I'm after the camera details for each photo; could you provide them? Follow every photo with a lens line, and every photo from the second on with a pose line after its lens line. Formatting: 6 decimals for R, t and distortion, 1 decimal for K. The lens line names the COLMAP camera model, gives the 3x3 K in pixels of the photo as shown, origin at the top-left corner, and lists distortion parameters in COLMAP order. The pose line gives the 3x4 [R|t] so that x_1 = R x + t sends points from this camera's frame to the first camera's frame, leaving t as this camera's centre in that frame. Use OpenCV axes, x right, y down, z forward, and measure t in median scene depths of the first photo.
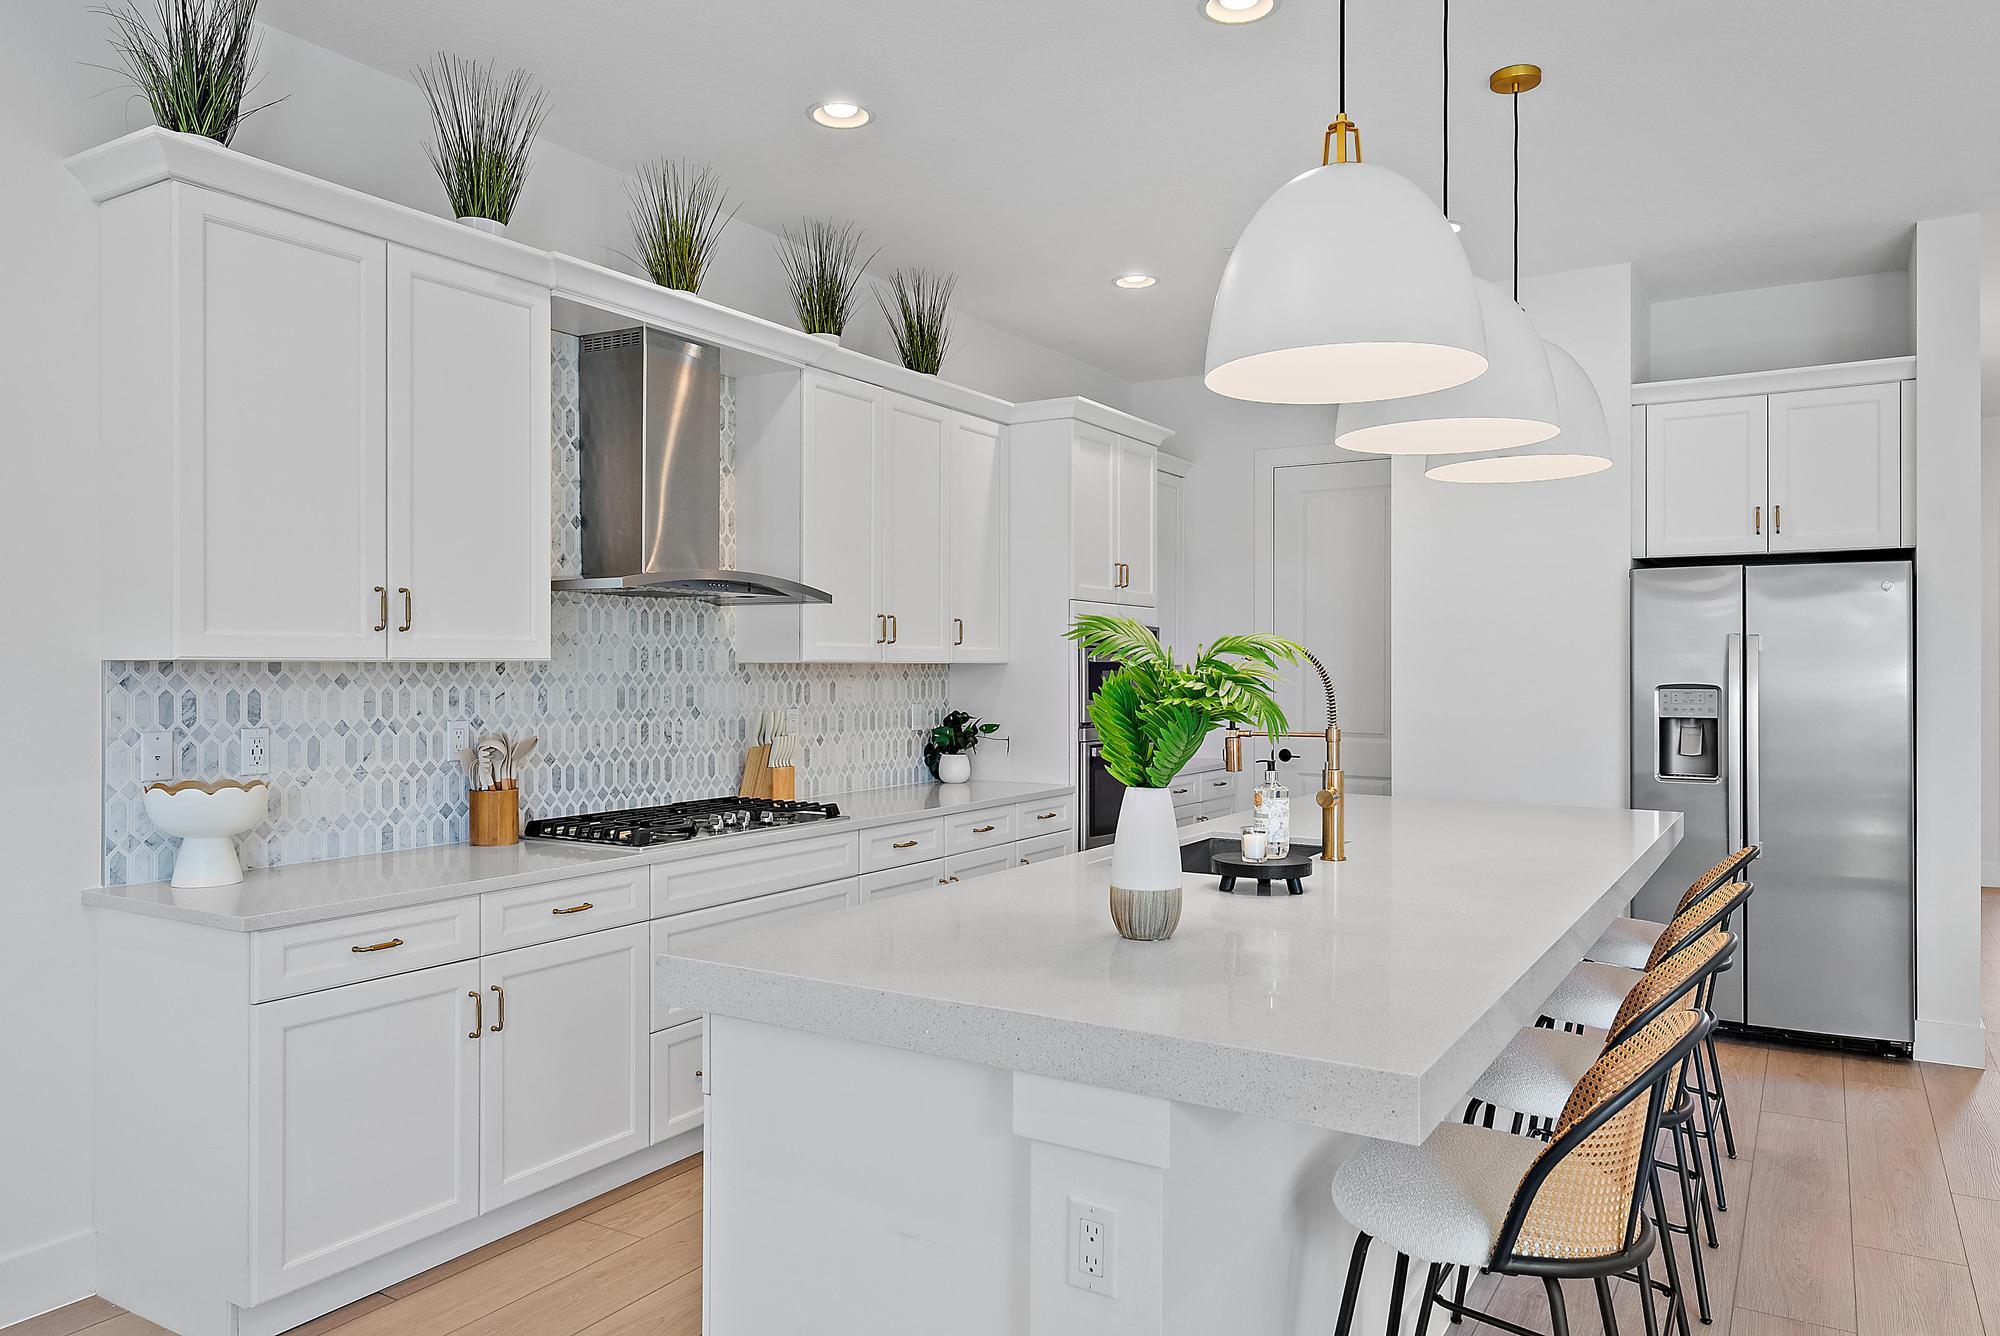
lens RADIAL K [[1344.2, 0, 1002.1], [0, 1344.2, 666.6], [0, 0, 1]] dist [-0.010763, -0.001552]
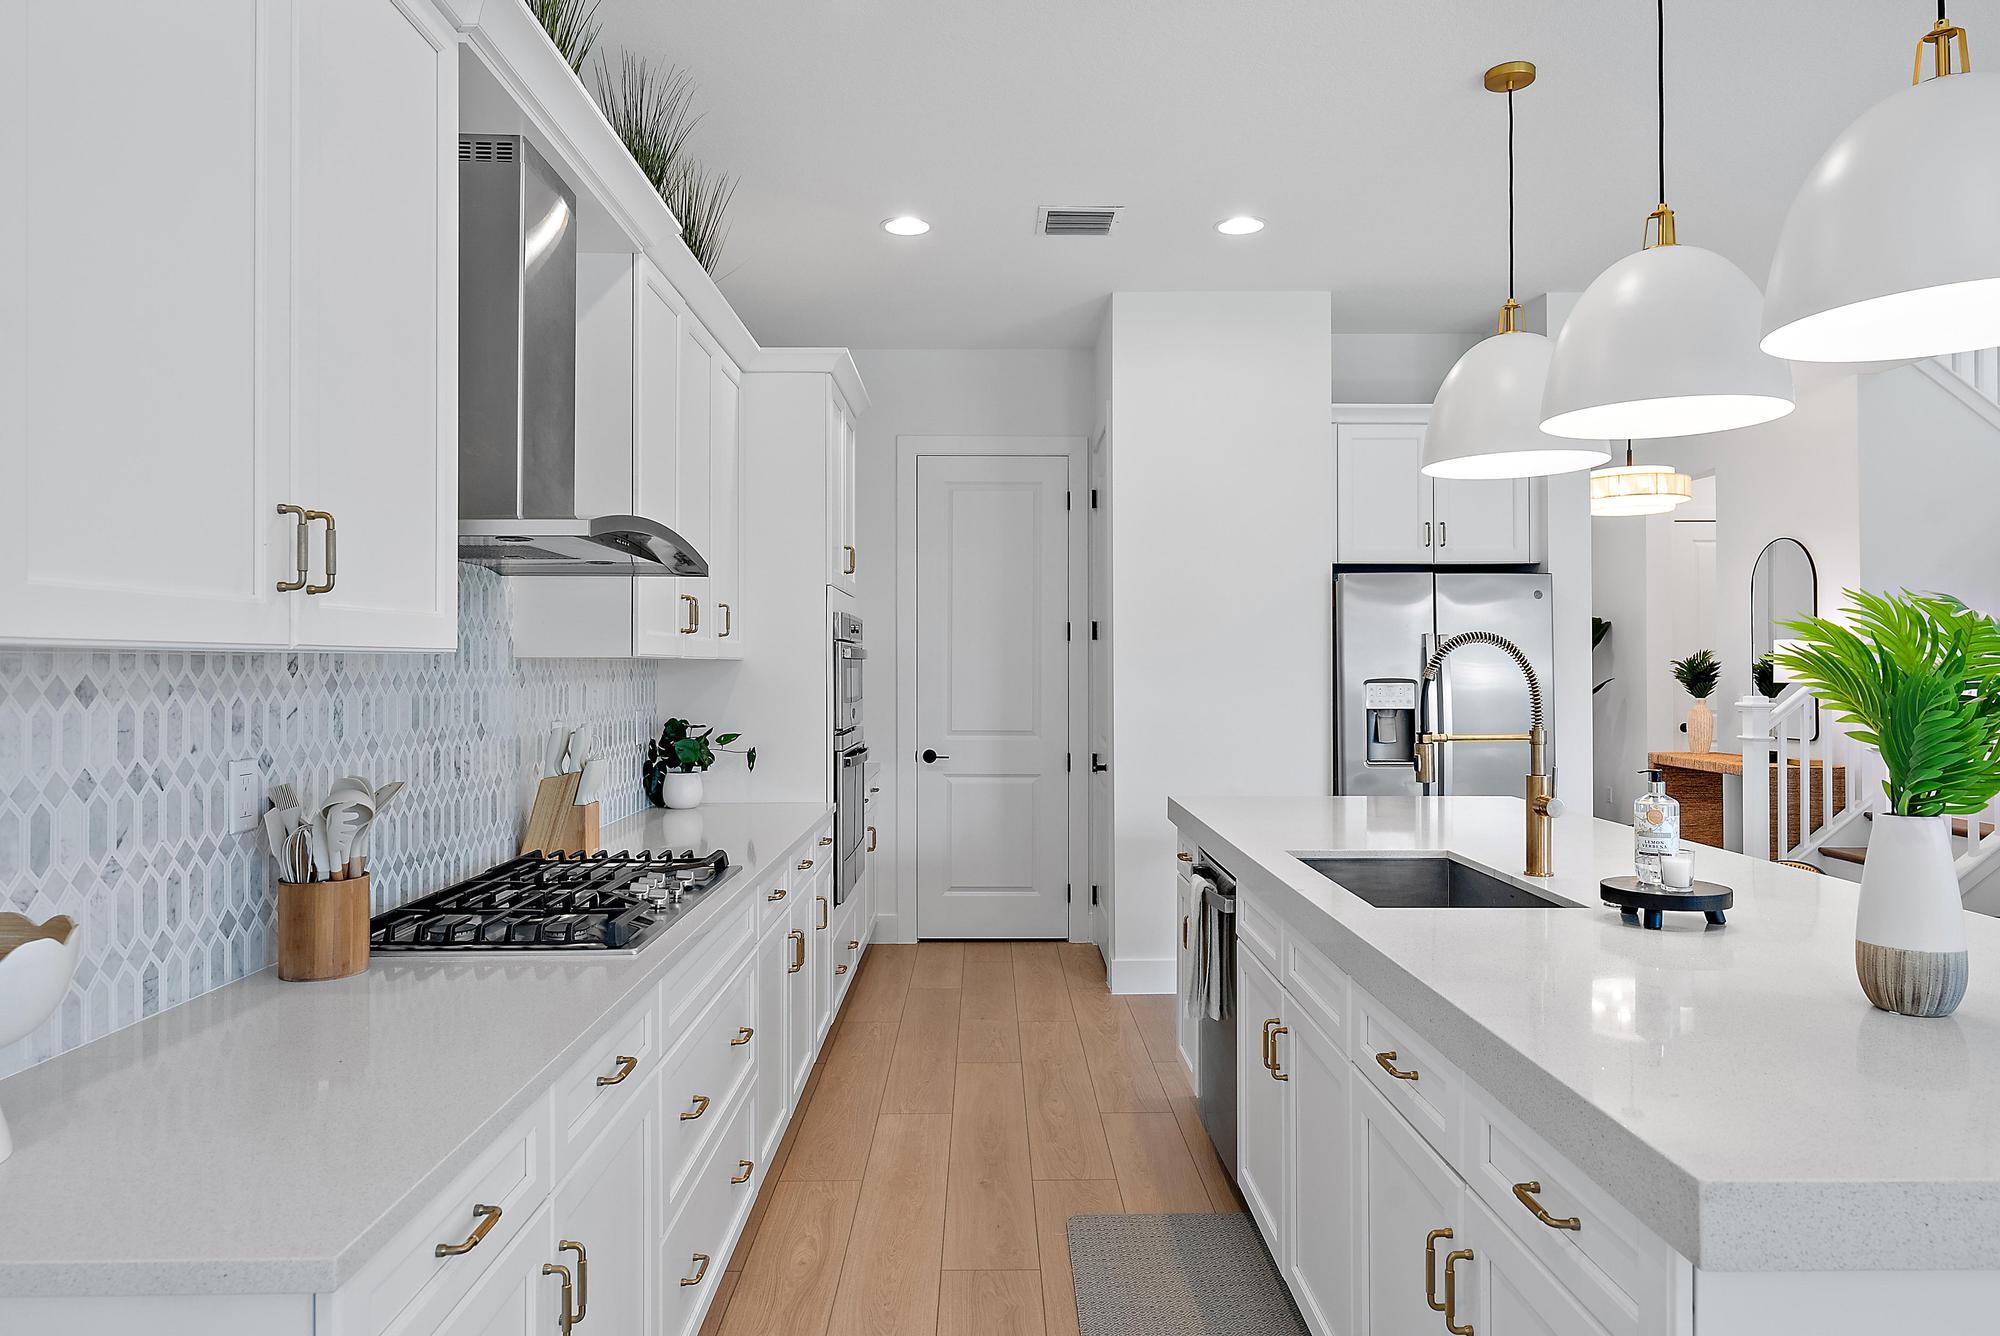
lens RADIAL K [[1263.1, 0, 1003.6], [0, 1263.1, 661.9], [0, 0, 1]] dist [0.000558, -0.003209]
pose [[0.842394, 0.000189, 0.538863, -0.423470], [0.001259, 0.999997, -0.002319, 0.001346], [-0.538861, 0.002632, 0.842390, 0.388966]]
